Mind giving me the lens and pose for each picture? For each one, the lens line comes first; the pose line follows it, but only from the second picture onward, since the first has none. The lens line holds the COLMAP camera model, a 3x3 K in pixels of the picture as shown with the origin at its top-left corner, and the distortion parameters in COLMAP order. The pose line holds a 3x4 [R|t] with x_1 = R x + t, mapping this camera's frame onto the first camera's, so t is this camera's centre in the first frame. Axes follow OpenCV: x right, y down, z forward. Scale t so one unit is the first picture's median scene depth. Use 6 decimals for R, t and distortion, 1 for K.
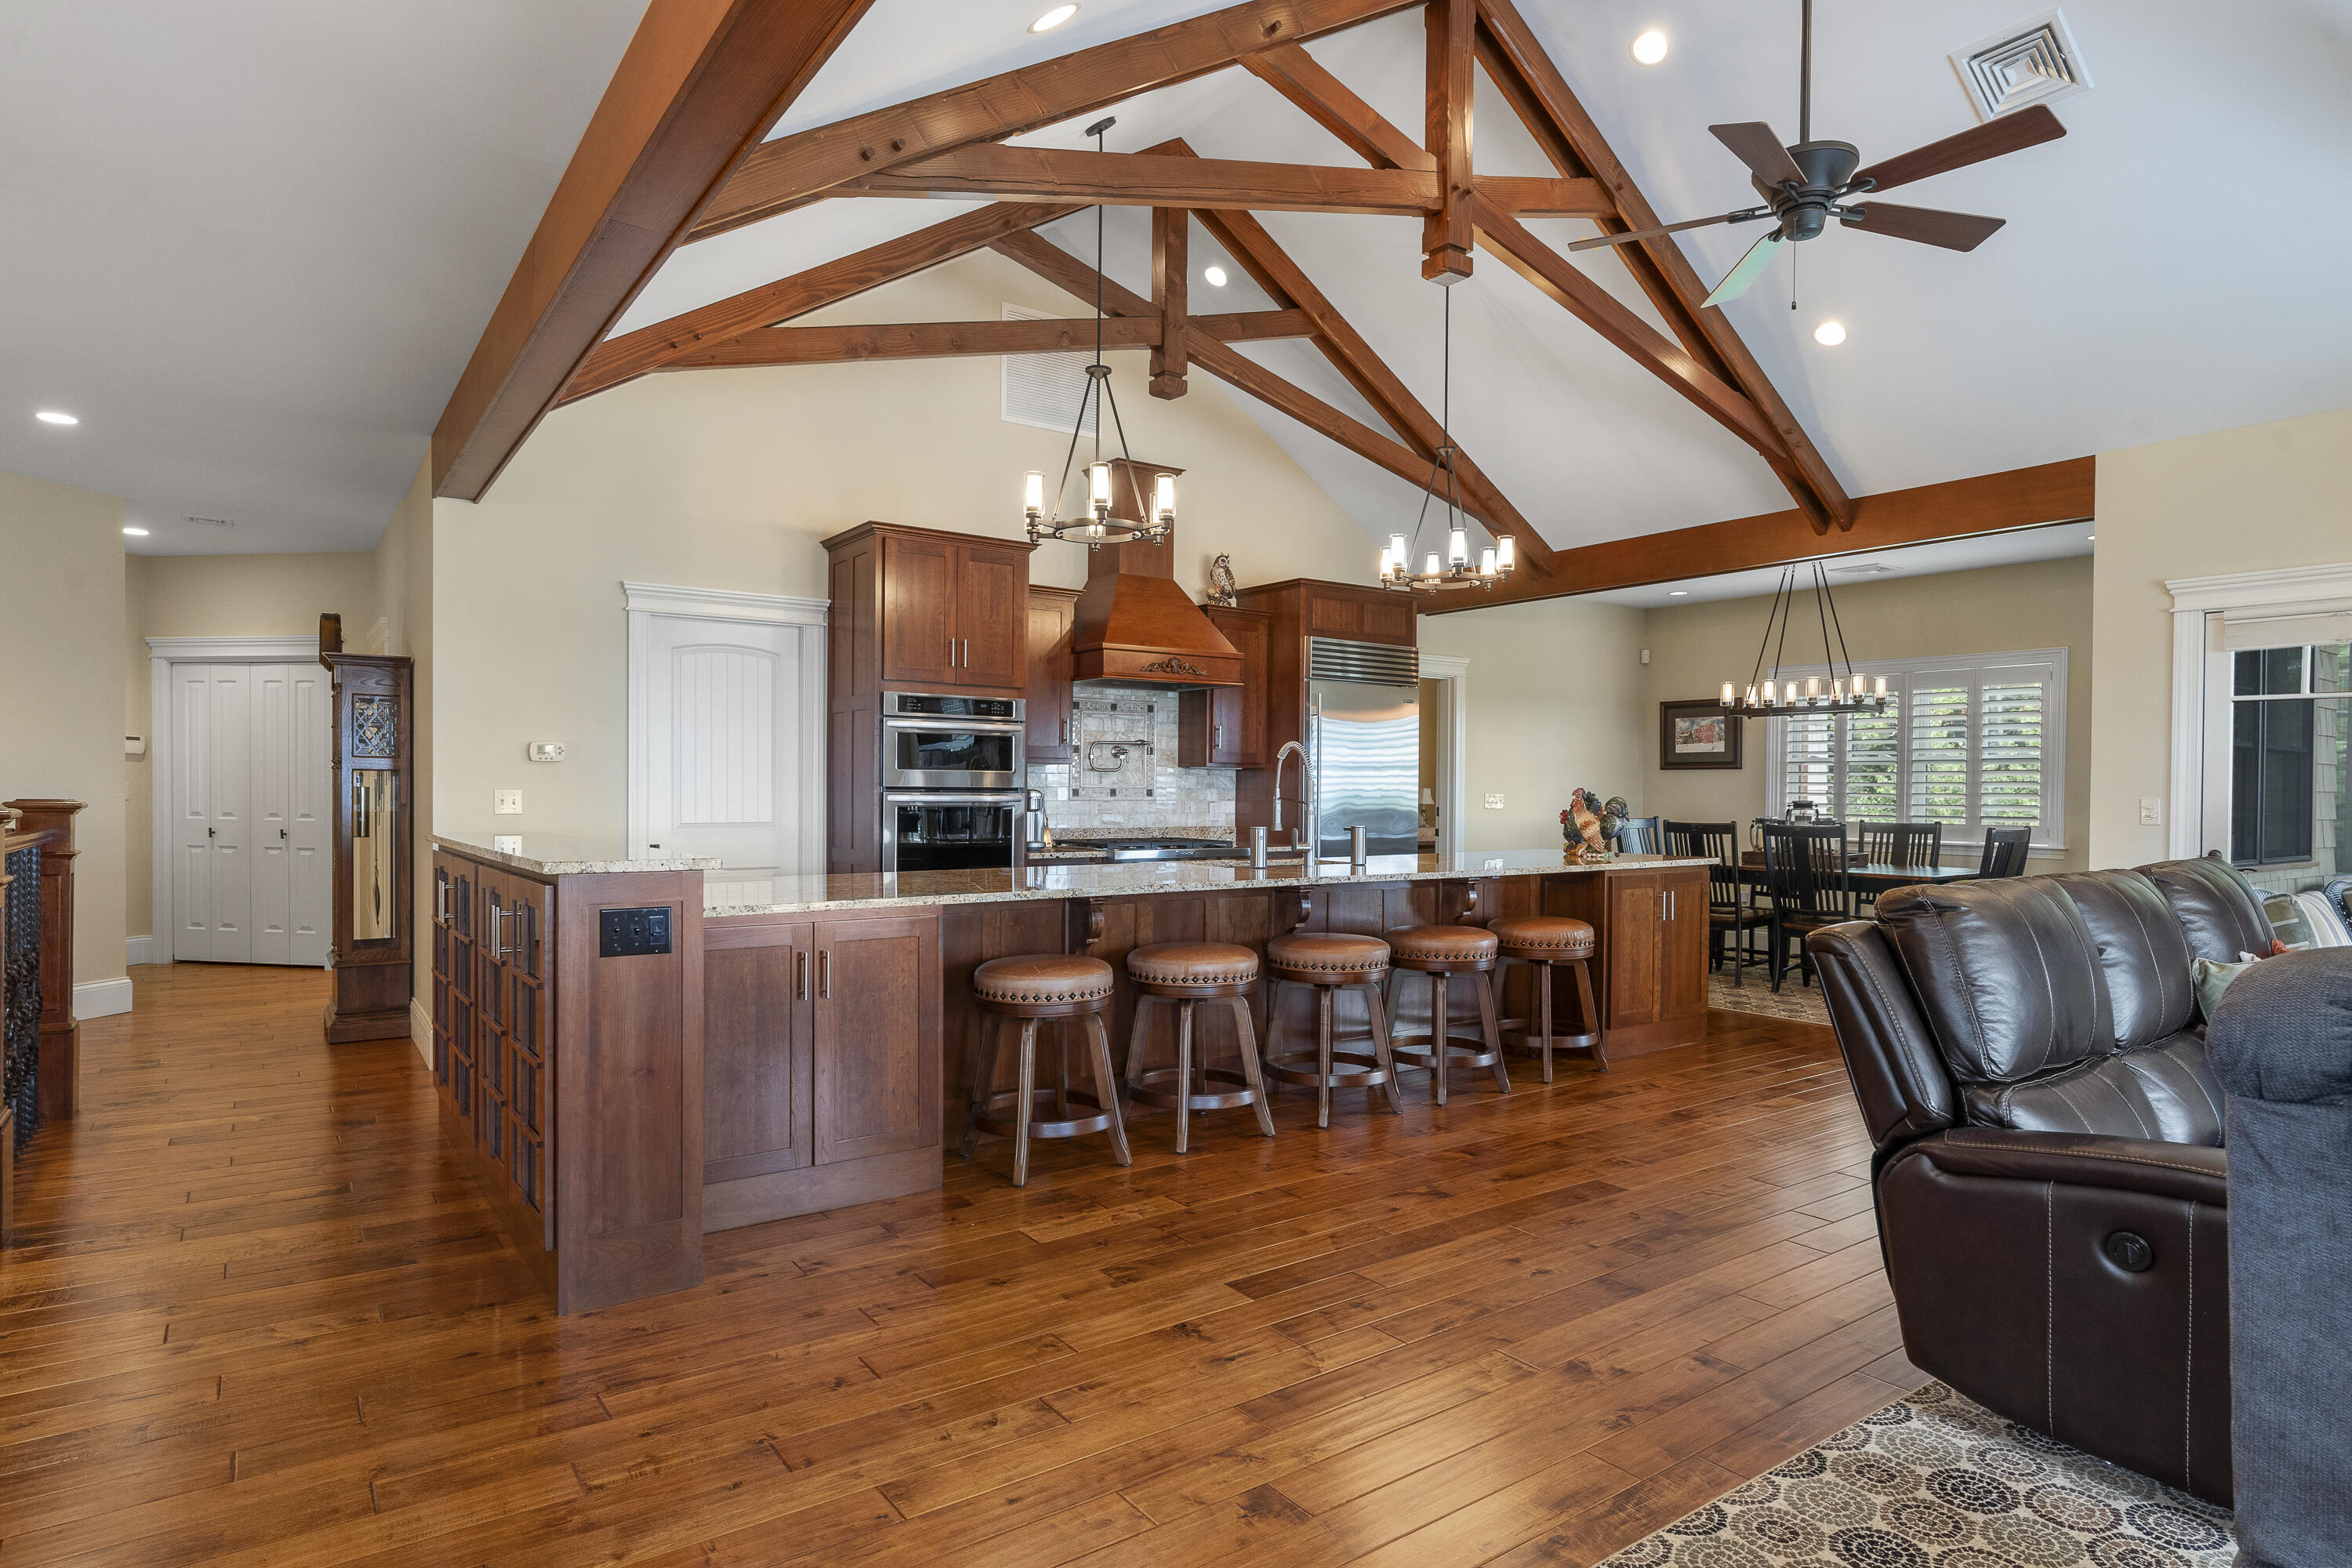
lens RADIAL K [[1286.7, 0, 1171.7], [0, 1286.7, 805.5], [0, 0, 1]] dist [0.000876, 0.000679]
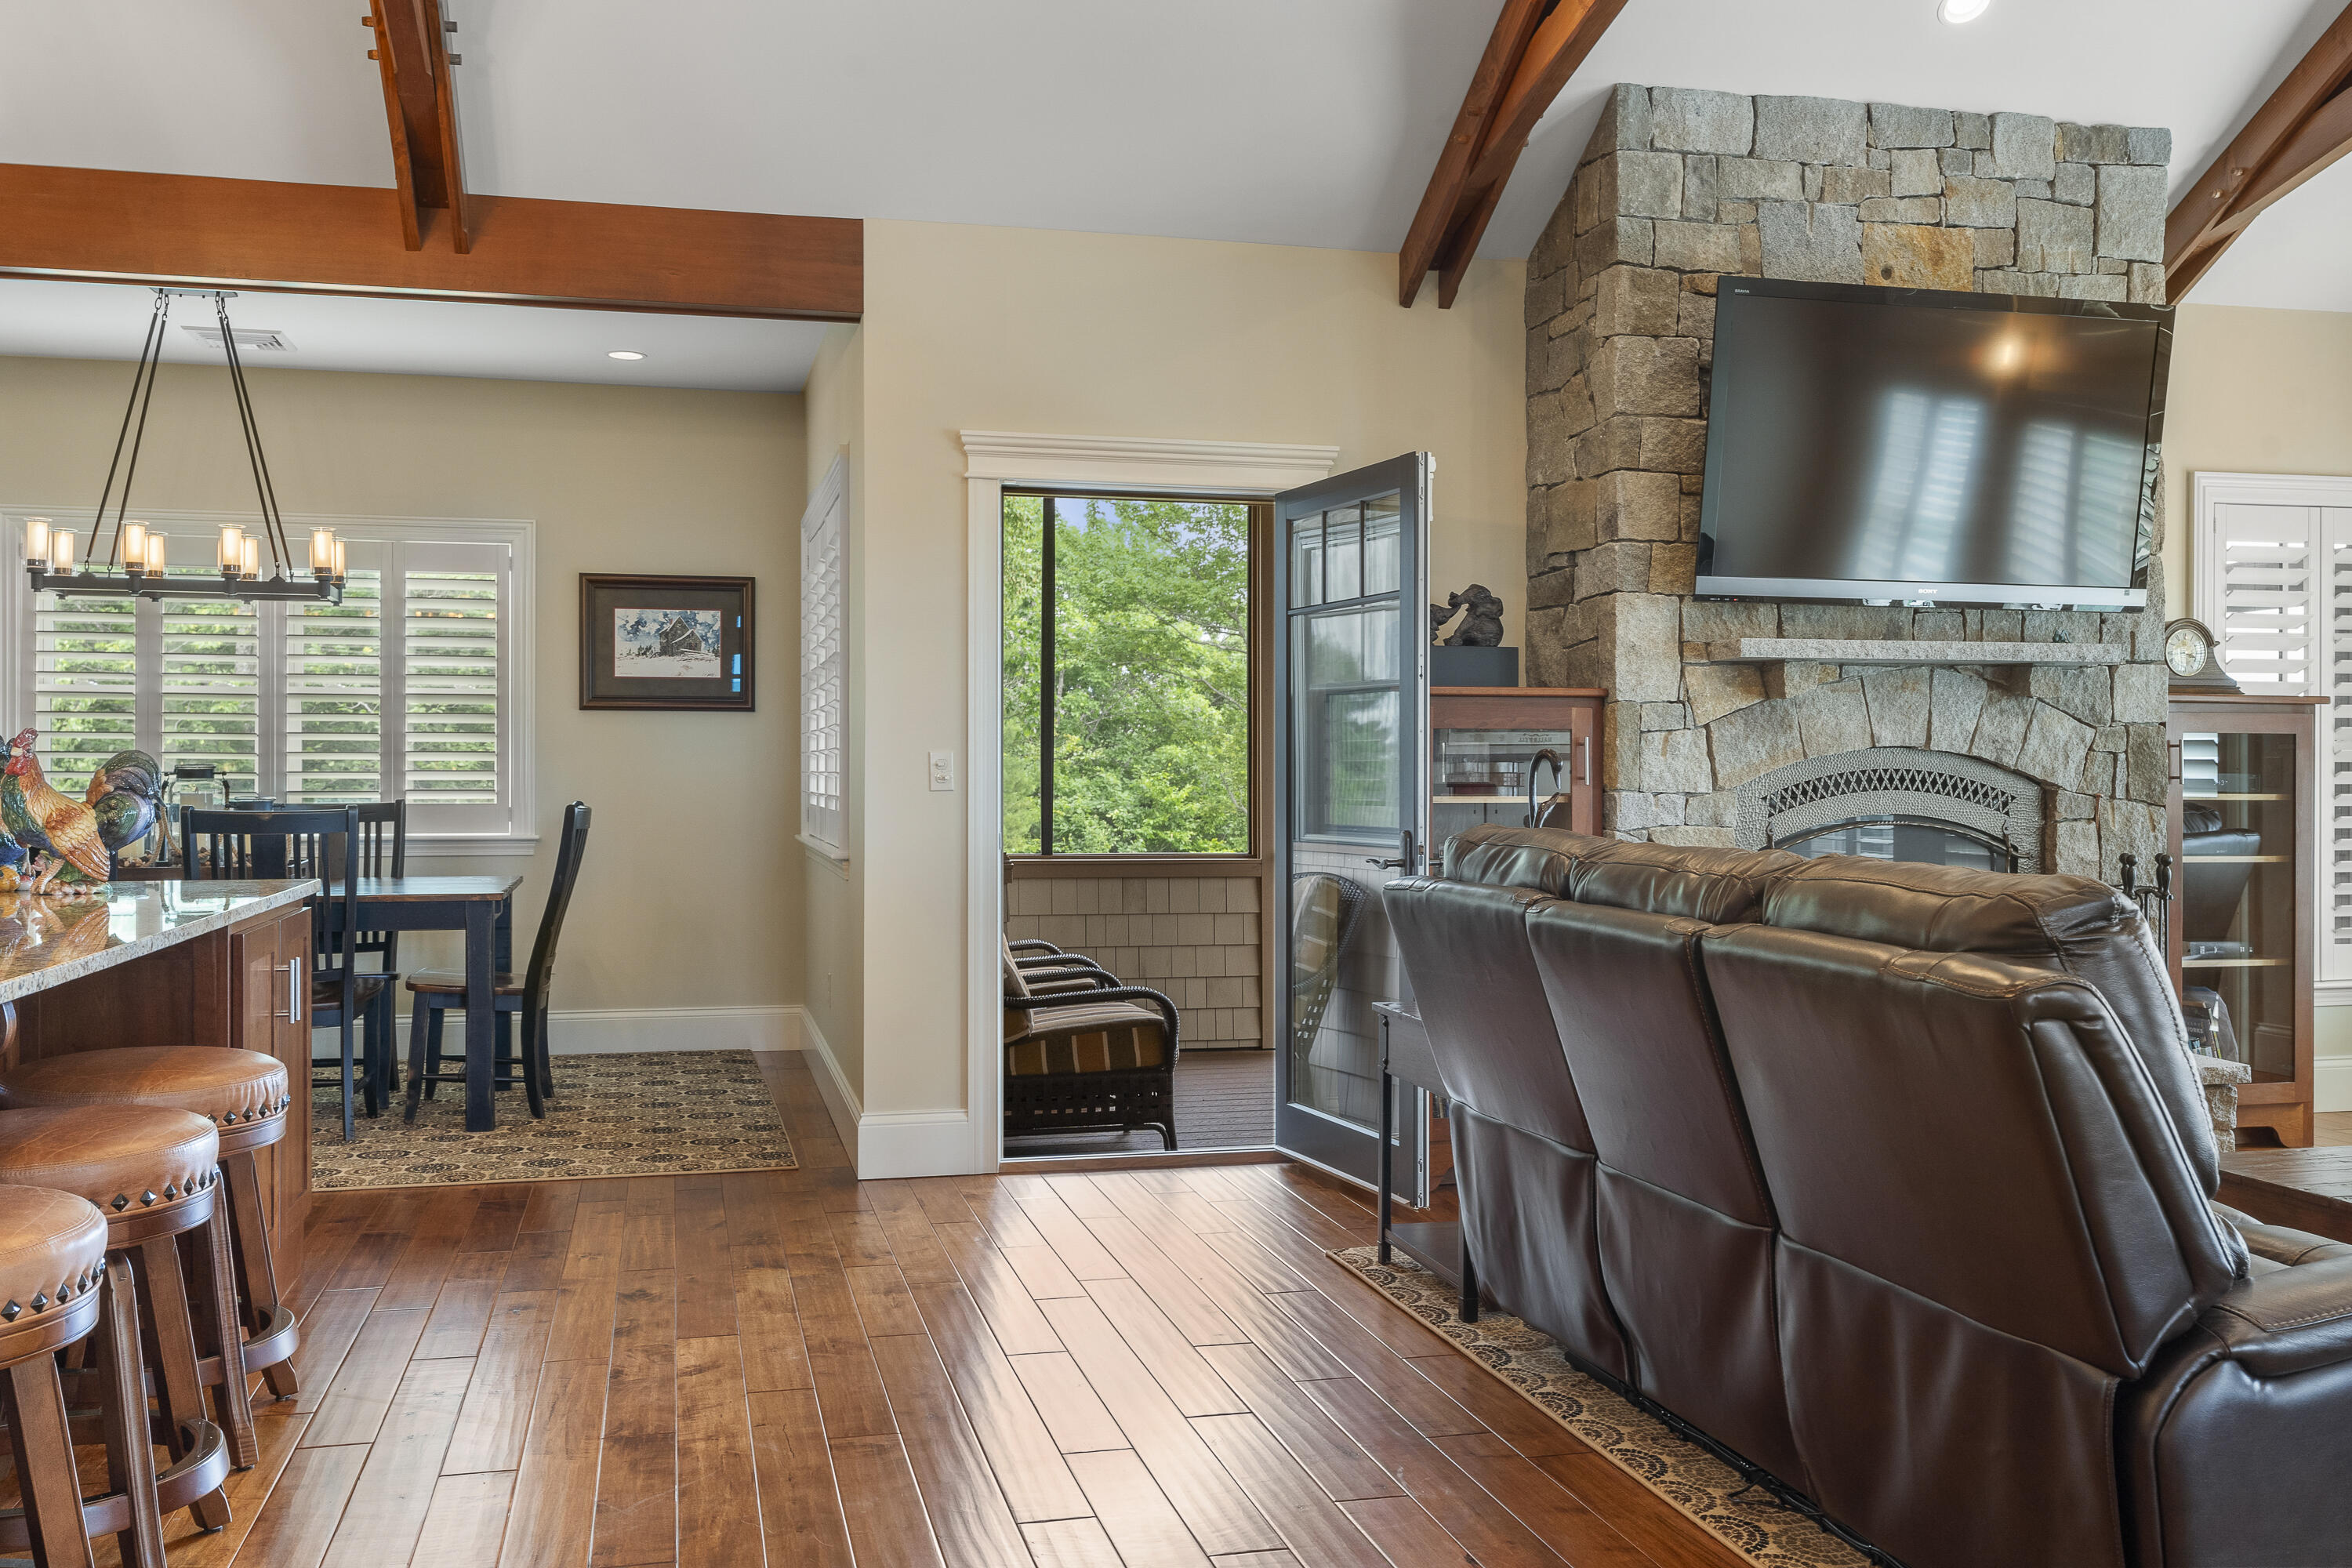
lens RADIAL K [[2033.2, 0, 1173.7], [0, 2033.2, 775.6], [0, 0, 1]] dist [0.013807, 0.000873]
pose [[0.370610, -0.009014, 0.928745, -0.152094], [0.014503, 0.999887, 0.003917, 0.004068], [-0.928675, 0.012018, 0.370699, 0.418566]]
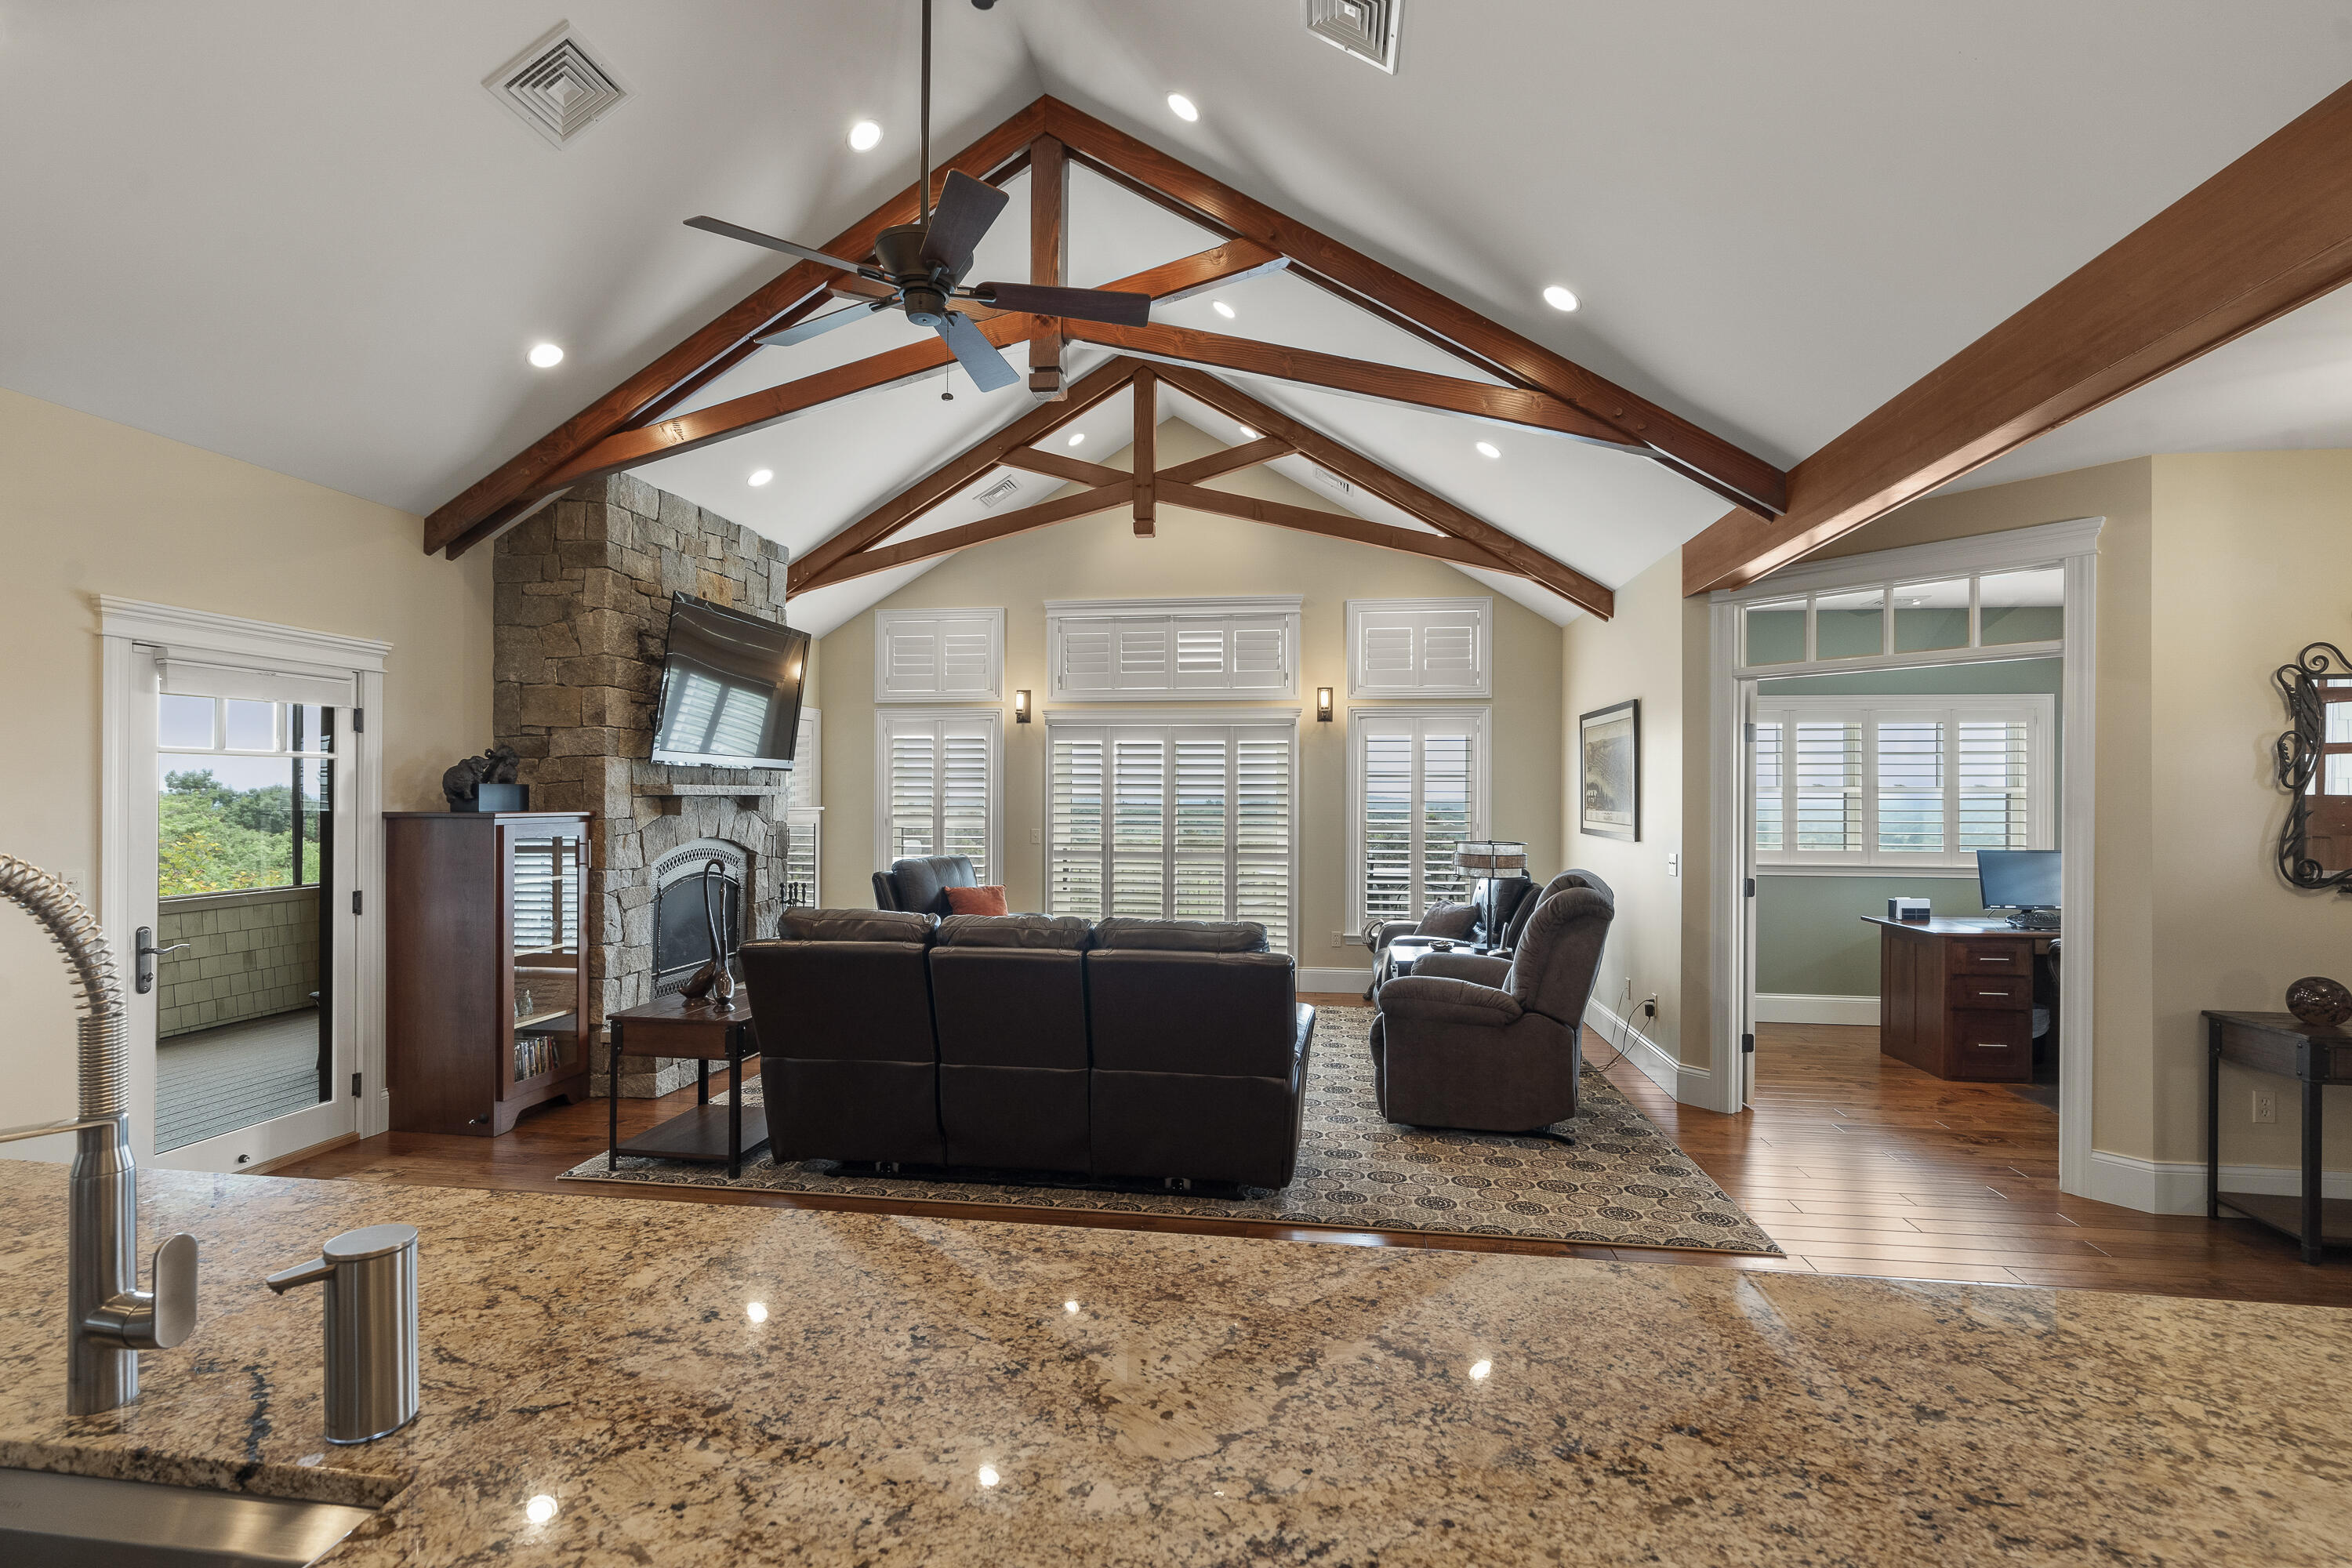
lens RADIAL K [[1078.7, 0, 1169.2], [0, 1078.7, 793.7], [0, 0, 1]] dist [-0.003447, -0.000174]
pose [[-0.721328, -0.009143, 0.692534, -0.131601], [-0.000443, 0.999919, 0.012740, -0.050766], [-0.692594, 0.008882, -0.721273, 0.853323]]
